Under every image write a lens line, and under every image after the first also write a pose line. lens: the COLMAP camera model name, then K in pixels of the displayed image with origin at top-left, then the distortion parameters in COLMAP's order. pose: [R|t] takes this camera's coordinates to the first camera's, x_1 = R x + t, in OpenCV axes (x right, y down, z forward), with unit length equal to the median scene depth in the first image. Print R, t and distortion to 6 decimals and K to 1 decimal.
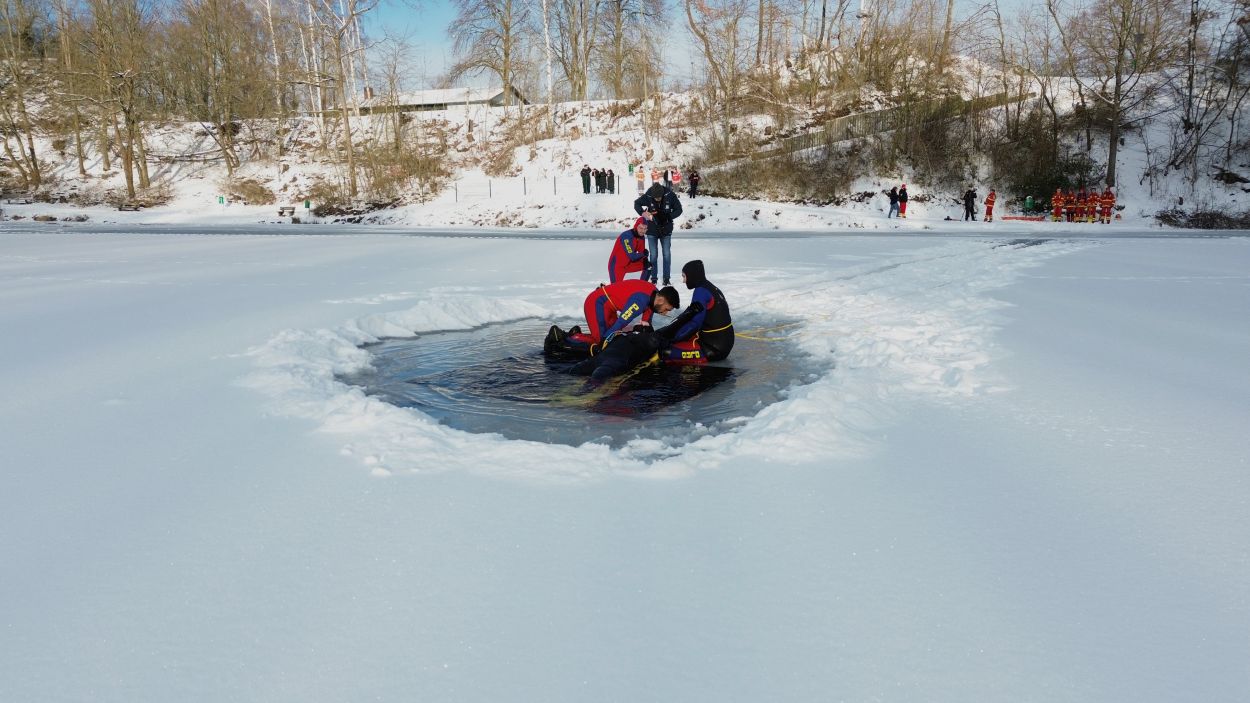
lens RADIAL K [[874.3, 0, 626.2], [0, 874.3, 352.8], [0, 0, 1]] dist [0.076254, -0.071898]
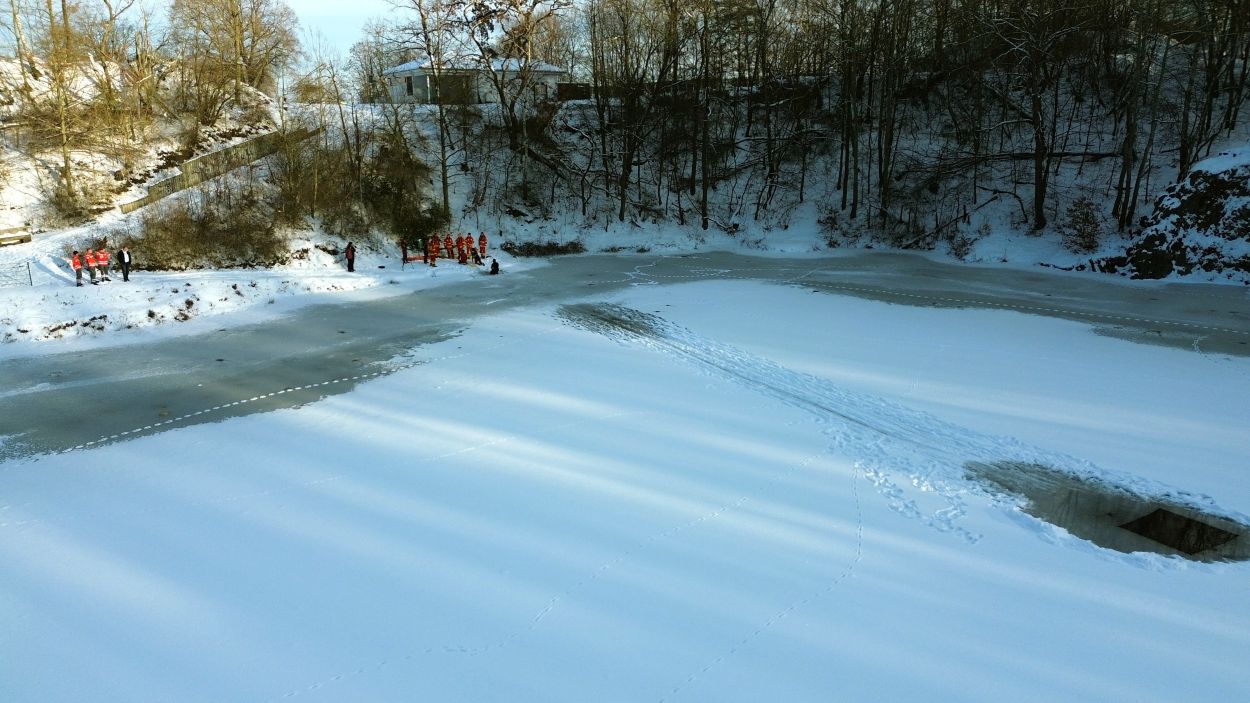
lens RADIAL K [[874.3, 0, 622.6], [0, 874.3, 361.0], [0, 0, 1]] dist [0.076254, -0.071898]
pose [[0.453178, -0.246667, 0.856613, -0.460580], [0.145089, 0.968549, 0.202143, -0.195060], [-0.879534, 0.032679, 0.474713, 0.148286]]
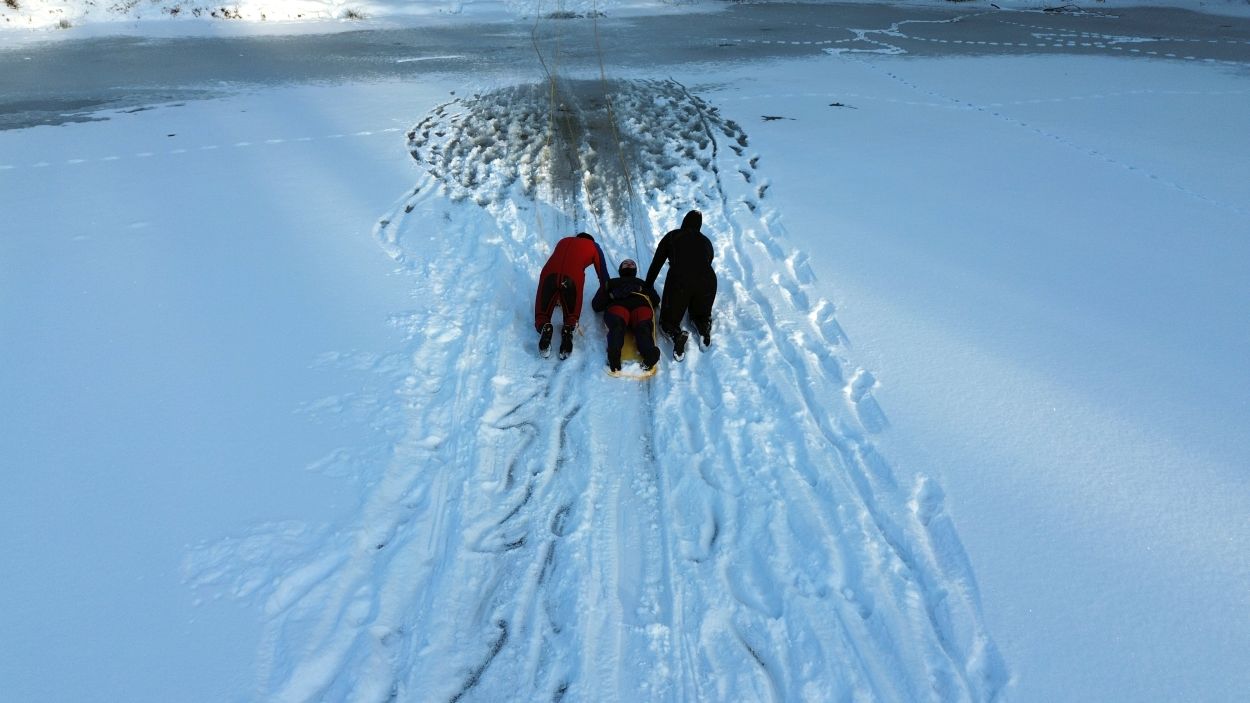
lens RADIAL K [[874.3, 0, 620.6], [0, 874.3, 356.4], [0, 0, 1]] dist [0.076254, -0.071898]
pose [[0.821151, -0.264401, 0.505769, 0.110137], [0.098651, 0.938629, 0.330520, -0.088734], [-0.562120, -0.221513, 0.796840, 0.322005]]
